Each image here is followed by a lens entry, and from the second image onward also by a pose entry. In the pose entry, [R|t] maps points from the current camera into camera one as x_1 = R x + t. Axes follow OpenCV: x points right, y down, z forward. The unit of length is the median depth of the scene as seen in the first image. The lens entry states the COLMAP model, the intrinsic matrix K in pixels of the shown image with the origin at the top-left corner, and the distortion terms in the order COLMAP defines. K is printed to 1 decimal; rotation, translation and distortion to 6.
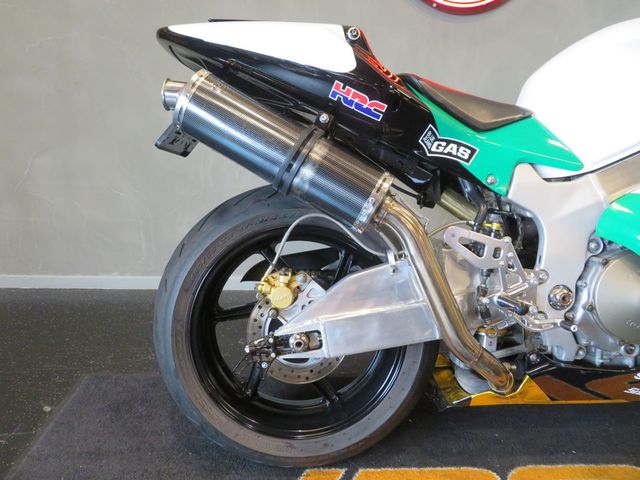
lens RADIAL K [[464.7, 0, 320.0], [0, 464.7, 240.0], [0, 0, 1]] dist [-0.002828, 0.000030]
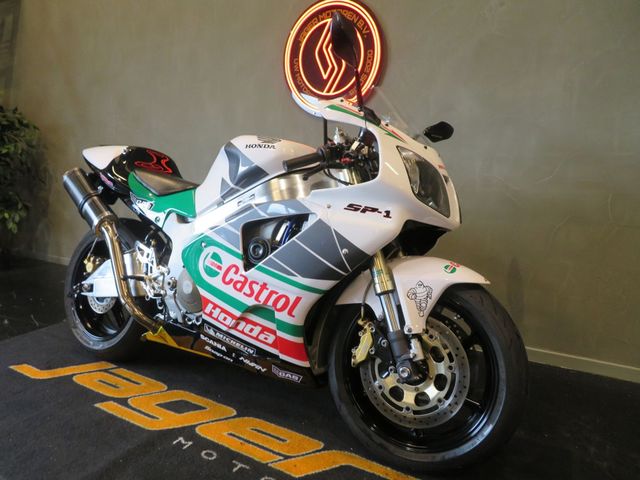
lens RADIAL K [[473.0, 0, 320.0], [0, 473.0, 240.0], [0, 0, 1]] dist [-0.005337, 0.000003]
pose [[0.833154, 0.085377, -0.546412, 2.045824], [-0.158353, 0.983473, -0.087785, 0.023482], [0.529886, 0.159664, 0.832903, -0.301582]]
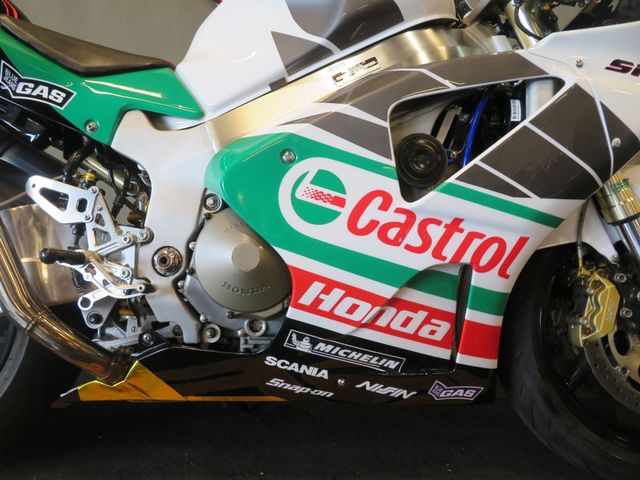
lens RADIAL K [[464.7, 0, 320.0], [0, 464.7, 240.0], [0, 0, 1]] dist [-0.002828, 0.000030]
pose [[0.999724, 0.001761, -0.023437, 0.816879], [-0.005150, 0.989373, -0.145311, 0.206723], [0.022932, 0.145392, 0.989108, 0.170429]]
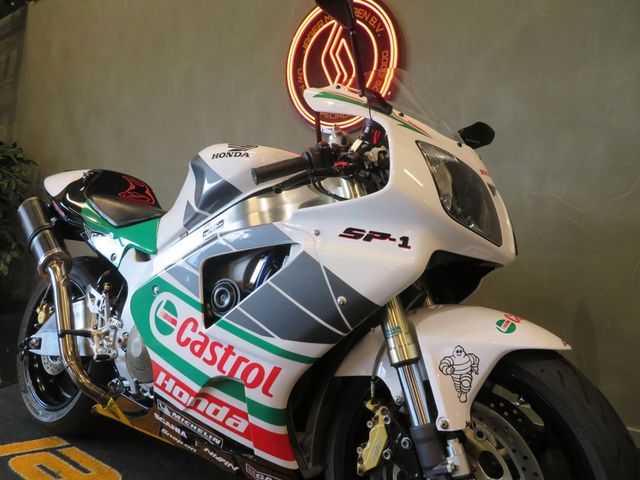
lens RADIAL K [[464.7, 0, 320.0], [0, 464.7, 240.0], [0, 0, 1]] dist [-0.002828, 0.000030]
pose [[0.796670, 0.027855, -0.603773, 1.846842], [-0.152722, 0.975800, -0.156496, -0.047060], [0.584802, 0.216885, 0.781644, 0.172062]]
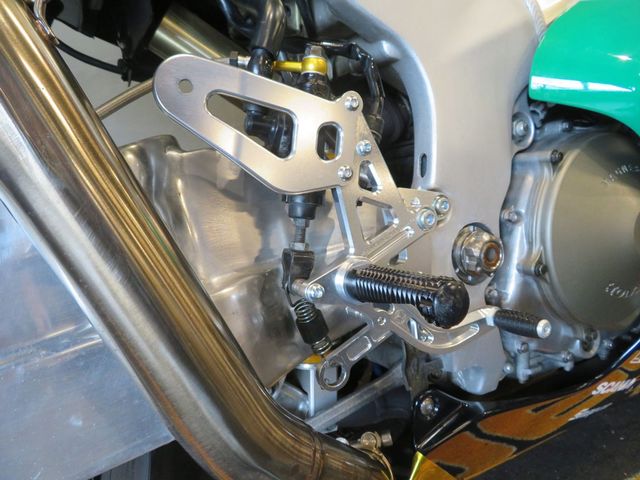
lens RADIAL K [[464.7, 0, 320.0], [0, 464.7, 240.0], [0, 0, 1]] dist [-0.002828, 0.000030]
pose [[0.902686, -0.111046, 0.415724, 0.224396], [0.101145, 0.993815, 0.045841, 0.079151], [-0.418243, 0.000669, 0.908335, 0.684660]]
